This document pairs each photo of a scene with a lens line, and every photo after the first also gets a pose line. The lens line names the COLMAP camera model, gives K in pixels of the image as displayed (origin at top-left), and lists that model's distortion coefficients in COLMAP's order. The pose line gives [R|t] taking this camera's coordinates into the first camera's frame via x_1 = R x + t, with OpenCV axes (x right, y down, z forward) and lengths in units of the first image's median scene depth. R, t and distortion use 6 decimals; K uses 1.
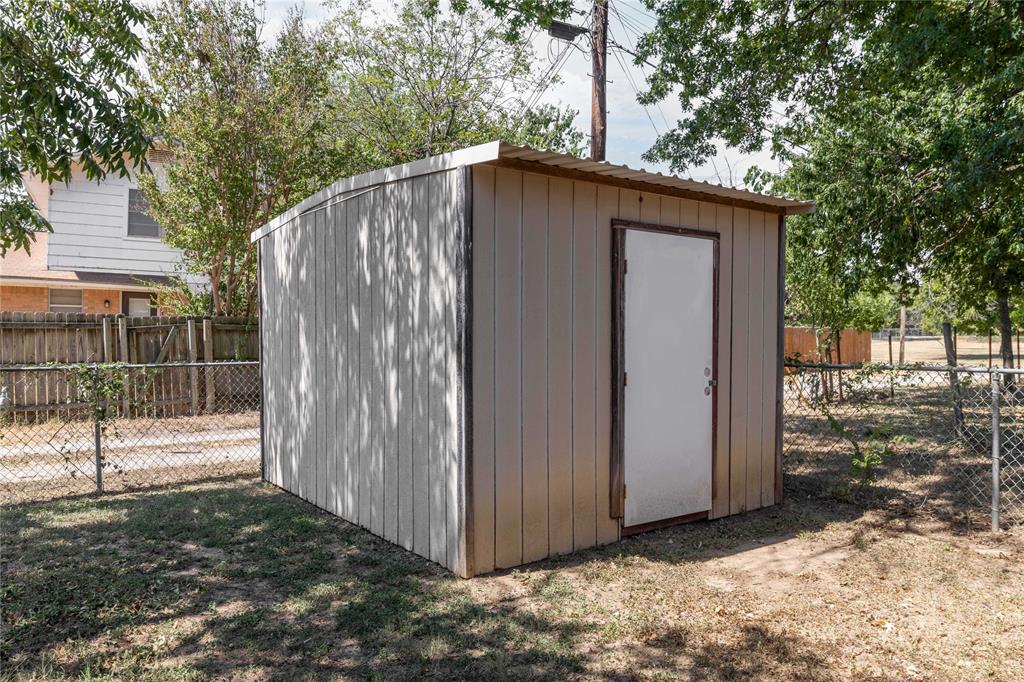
lens RADIAL K [[759.2, 0, 512.0], [0, 759.2, 341.0], [0, 0, 1]] dist [-0.001106, -0.000365]
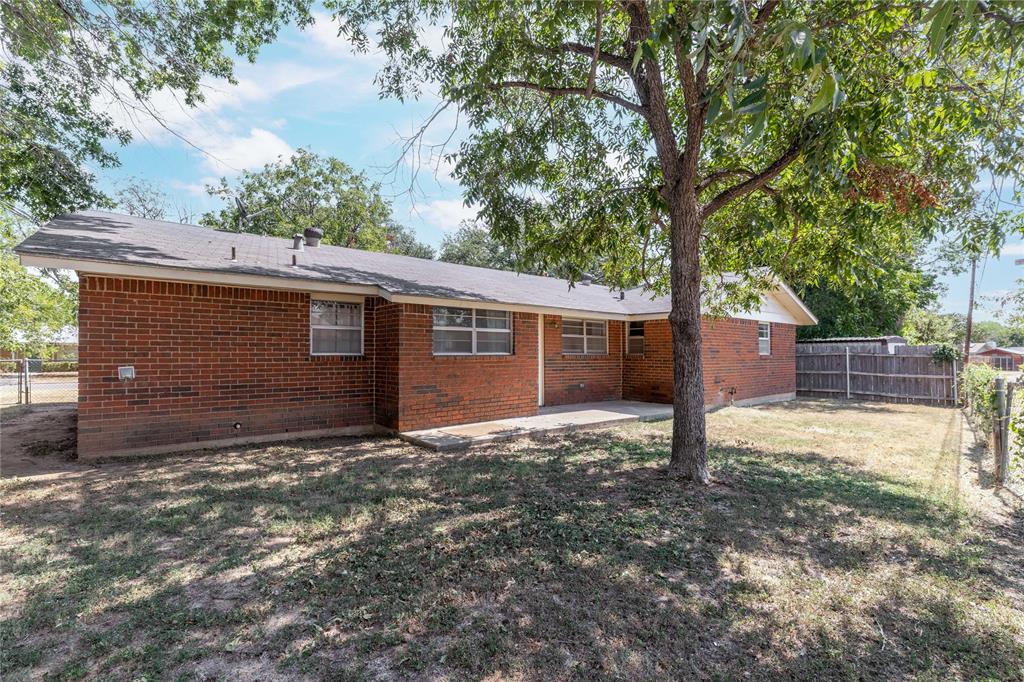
lens RADIAL K [[446.9, 0, 512.0], [0, 446.9, 341.0], [0, 0, 1]] dist [-0.000396, 0.000037]
pose [[-0.994537, -0.005333, -0.104247, -0.765090], [-0.005027, 0.999982, -0.003206, -0.020590], [0.104262, -0.002664, -0.994546, 1.846404]]
